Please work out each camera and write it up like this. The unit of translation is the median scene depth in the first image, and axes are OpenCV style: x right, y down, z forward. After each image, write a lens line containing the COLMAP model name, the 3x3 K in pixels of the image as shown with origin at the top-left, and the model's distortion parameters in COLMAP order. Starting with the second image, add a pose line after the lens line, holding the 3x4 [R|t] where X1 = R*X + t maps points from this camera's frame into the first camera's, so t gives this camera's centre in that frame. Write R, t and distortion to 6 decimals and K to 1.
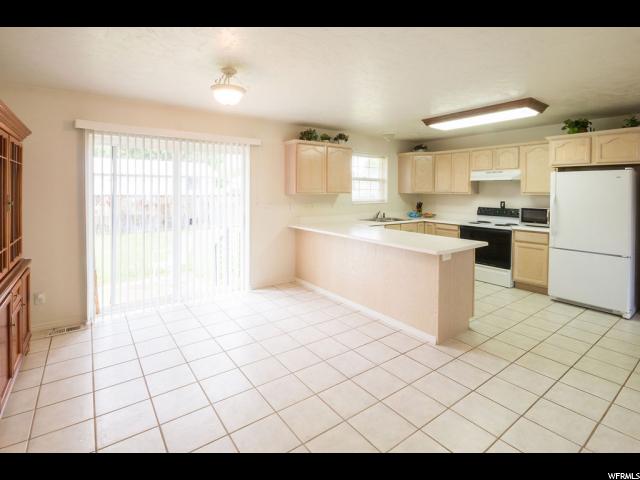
lens RADIAL K [[314.8, 0, 323.6], [0, 314.8, 193.7], [0, 0, 1]] dist [0.004666, -0.000329]
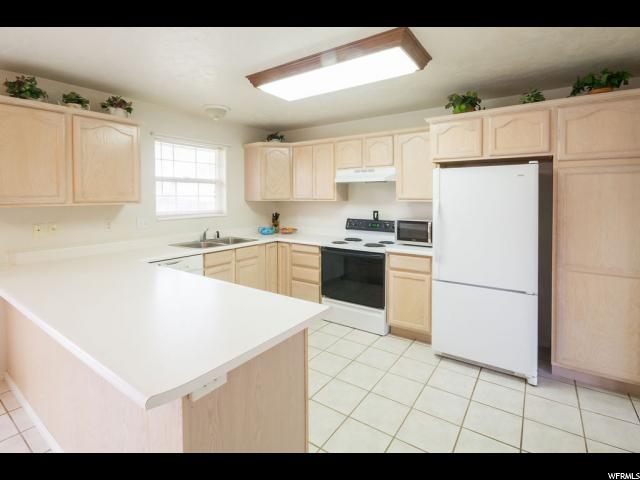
lens RADIAL K [[314.8, 0, 323.6], [0, 314.8, 193.7], [0, 0, 1]] dist [0.004666, -0.000329]
pose [[0.950155, -0.005740, 0.311725, 0.229942], [0.010893, 0.999831, -0.014794, -0.006076], [-0.311587, 0.017453, 0.950057, 0.347801]]
